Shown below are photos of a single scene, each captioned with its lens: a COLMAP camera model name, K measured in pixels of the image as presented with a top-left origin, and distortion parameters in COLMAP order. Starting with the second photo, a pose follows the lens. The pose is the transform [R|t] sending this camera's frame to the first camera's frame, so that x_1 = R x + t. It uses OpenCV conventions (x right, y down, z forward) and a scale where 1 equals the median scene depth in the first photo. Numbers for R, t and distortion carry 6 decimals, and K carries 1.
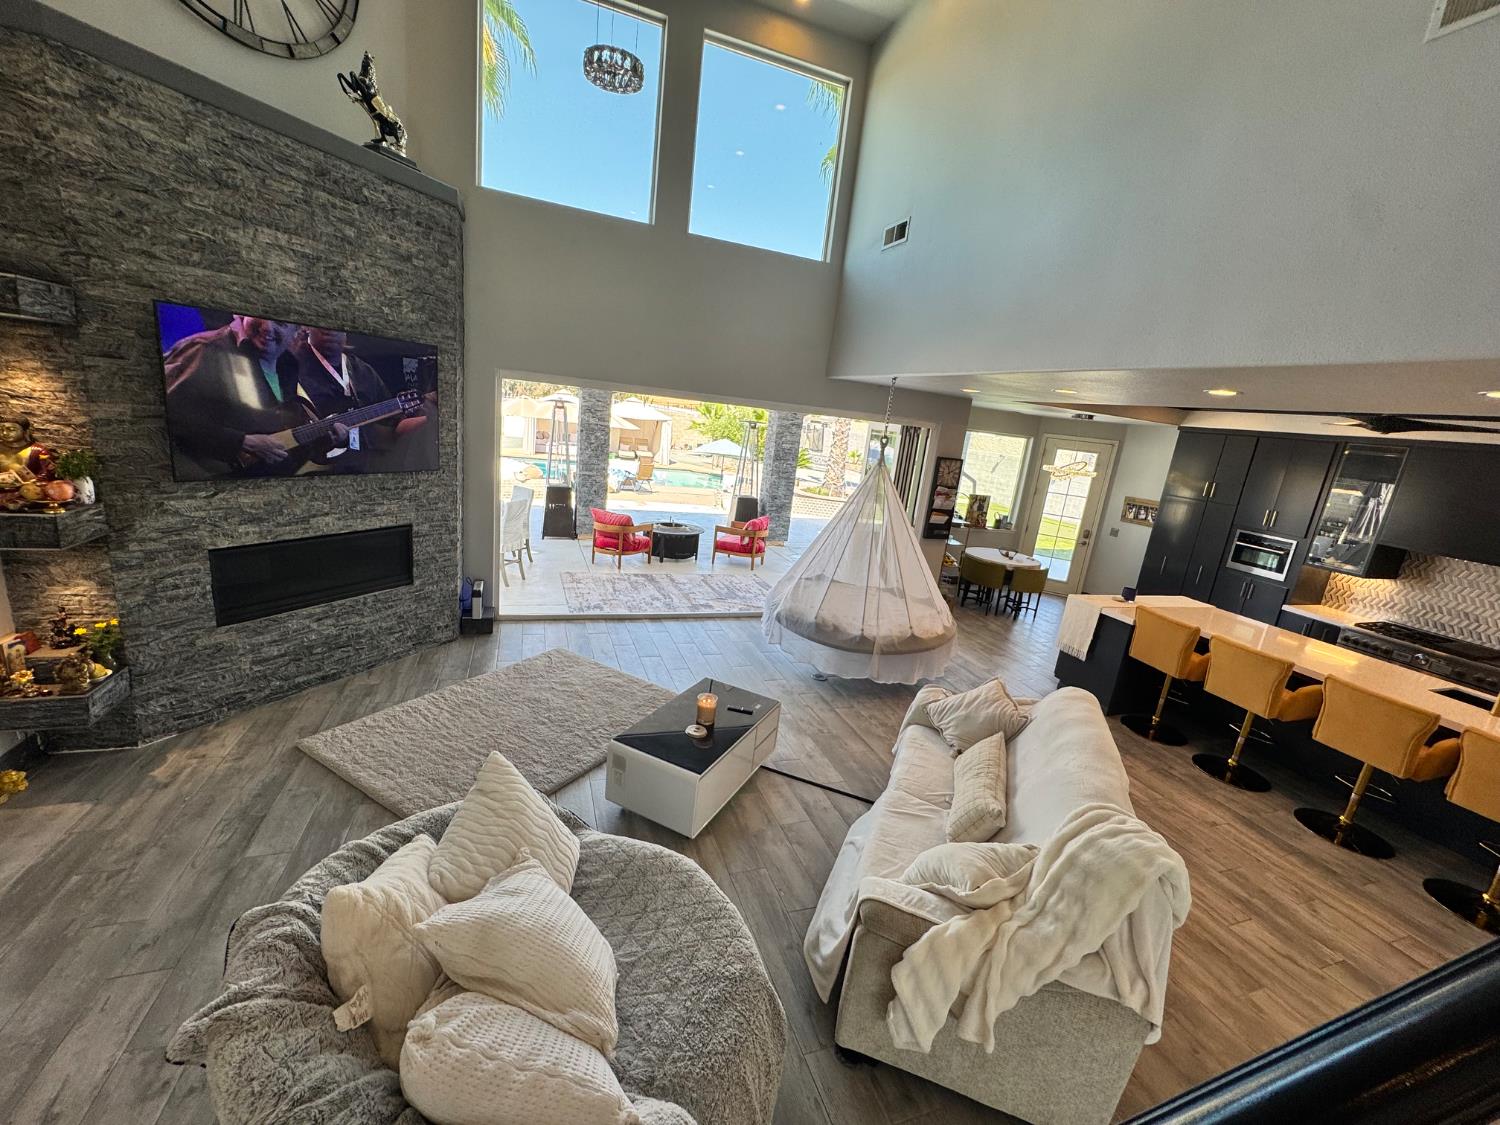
lens RADIAL K [[600.4, 0, 748.9], [0, 600.4, 561.2], [0, 0, 1]] dist [-0.002878, -0.000085]
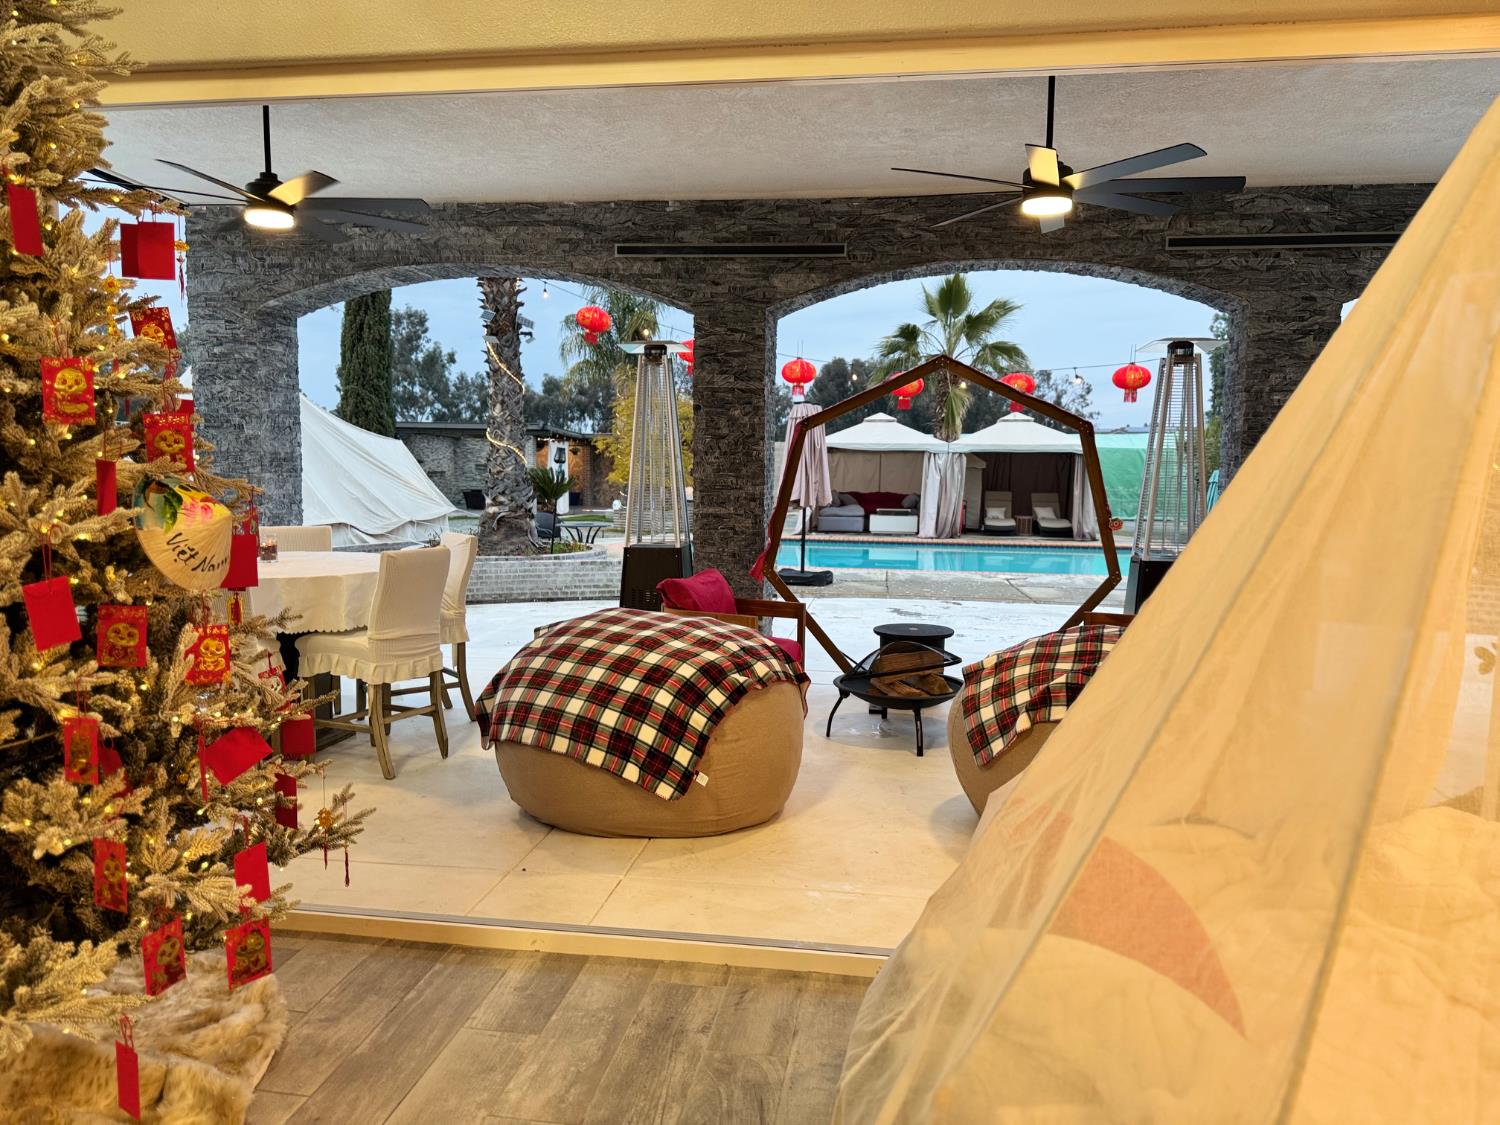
lens RADIAL K [[1037.5, 0, 753.3], [0, 1037.5, 577.0], [0, 0, 1]] dist [0.126115, -0.210369]
pose [[0.877978, -0.042676, -0.476796, 0.117917], [-0.030801, 0.988918, -0.145232, -0.002265], [0.477710, 0.142196, 0.866934, 0.560305]]
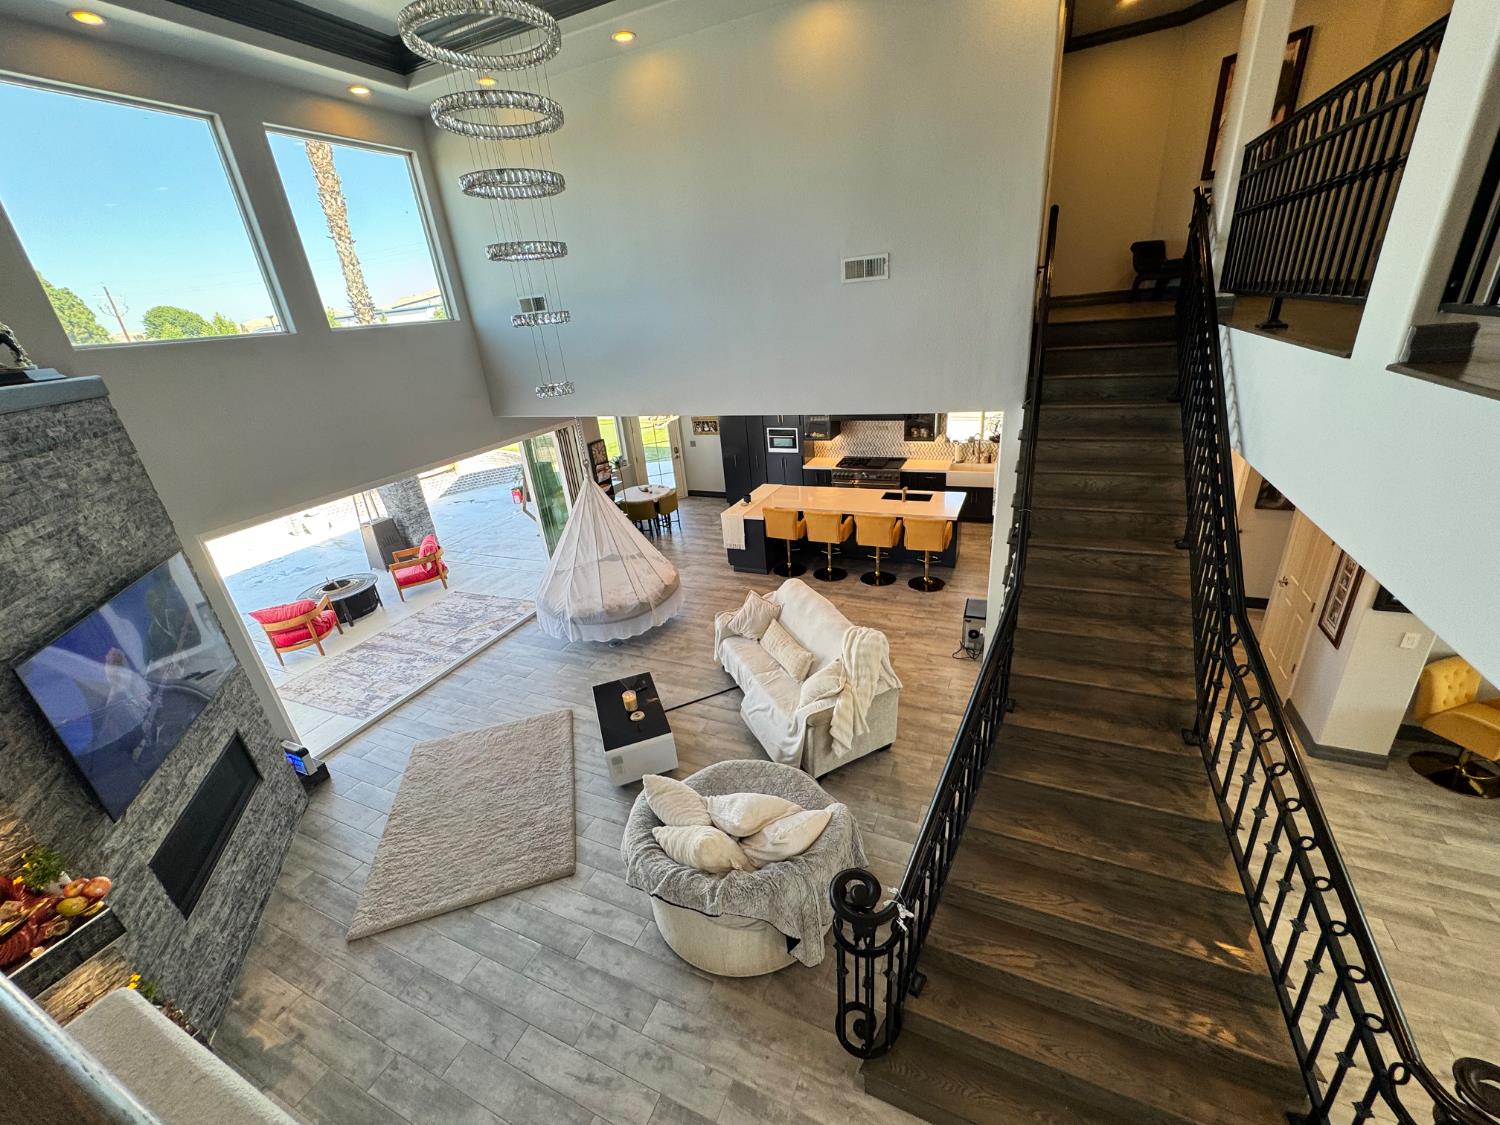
lens RADIAL K [[598.8, 0, 749.4], [0, 598.8, 563.6], [0, 0, 1]] dist [-0.000157, -0.000001]
pose [[0.677470, -0.440148, 0.589325, -0.300745], [0.327739, 0.897906, 0.293858, -0.204017], [-0.658499, -0.005935, 0.752558, -0.164229]]
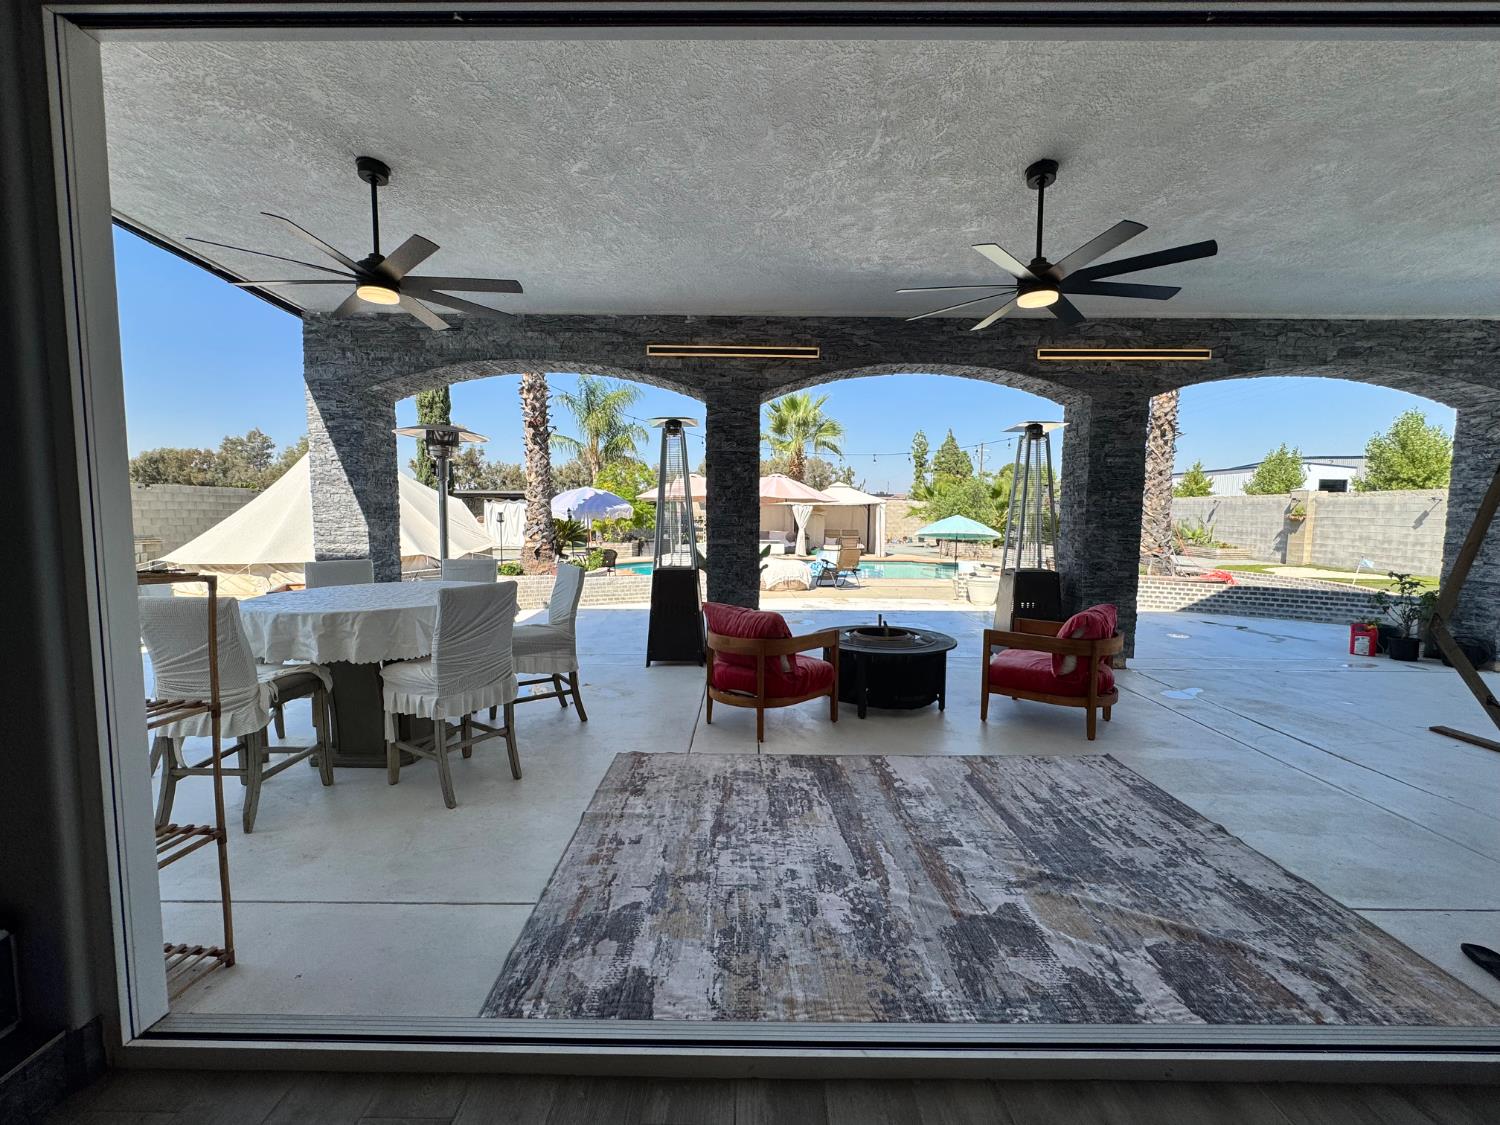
lens RADIAL K [[600.4, 0, 748.9], [0, 600.4, 561.2], [0, 0, 1]] dist [-0.002878, -0.000085]
pose [[0.933593, -0.075456, -0.350302, -0.076415], [0.012008, 0.983617, -0.179870, -0.042221], [0.358135, 0.163719, 0.919204, 0.694002]]
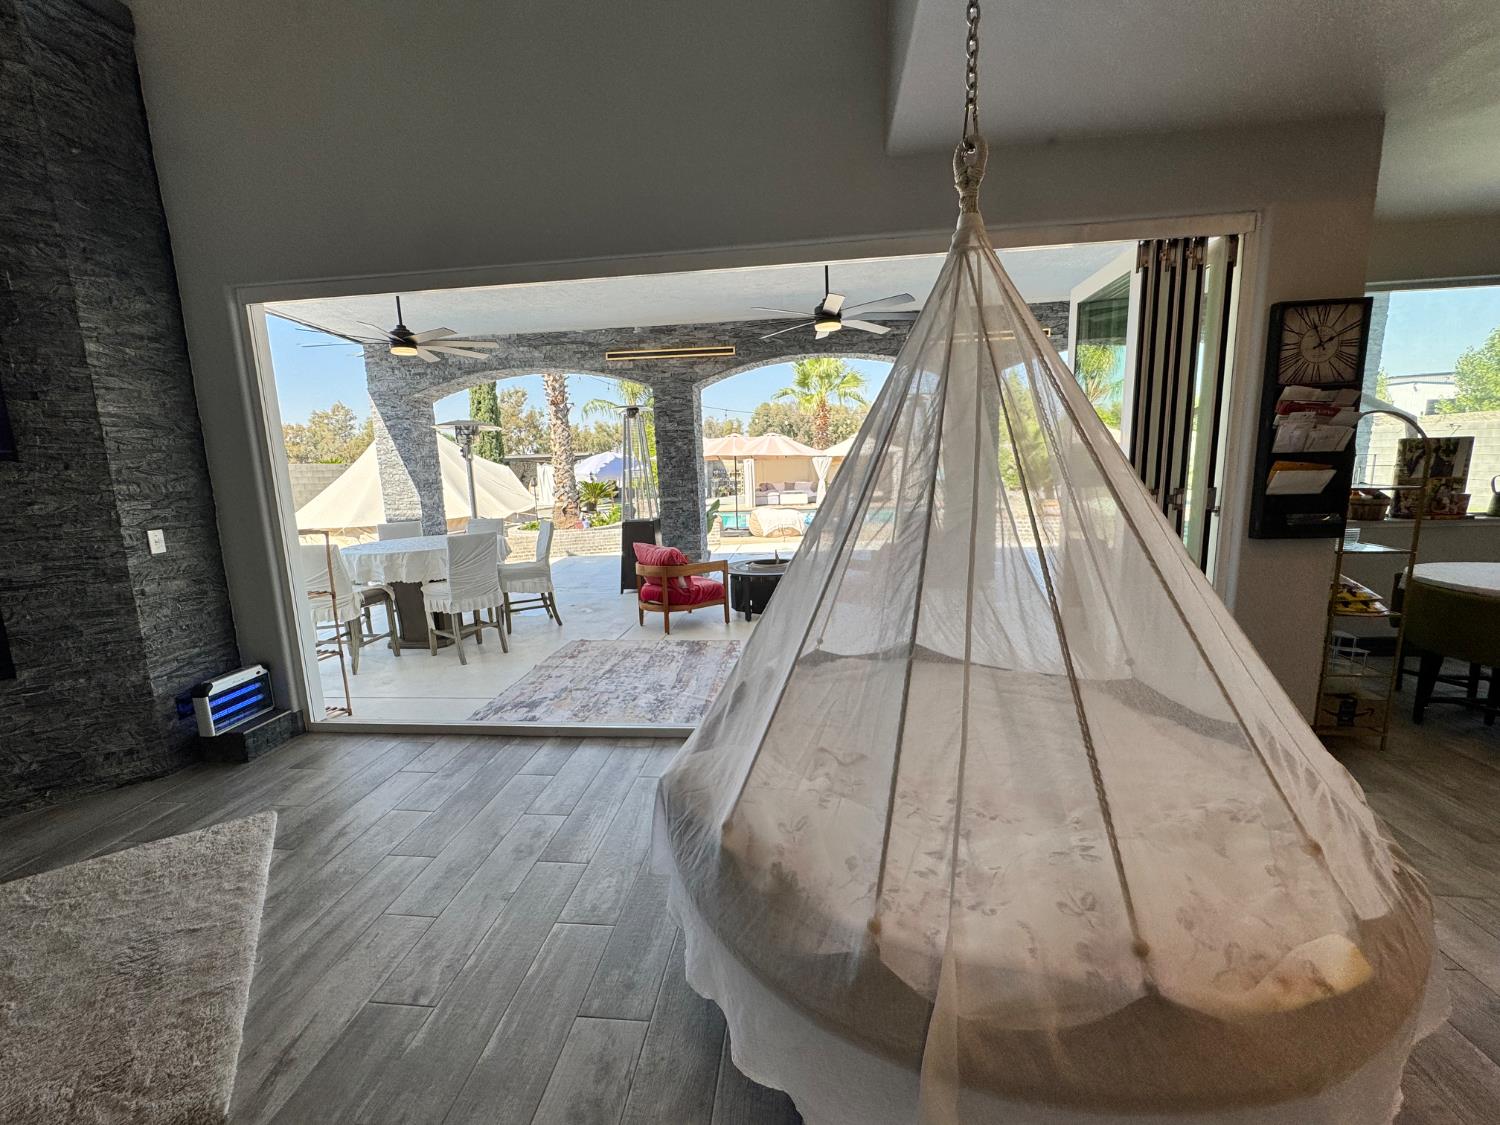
lens RADIAL K [[600.4, 0, 748.9], [0, 600.4, 561.2], [0, 0, 1]] dist [-0.002878, -0.000085]
pose [[0.890525, -0.068921, -0.449684, 0.185440], [0.026521, 0.994642, -0.099923, 0.003541], [0.454162, 0.077057, 0.887581, 0.551279]]
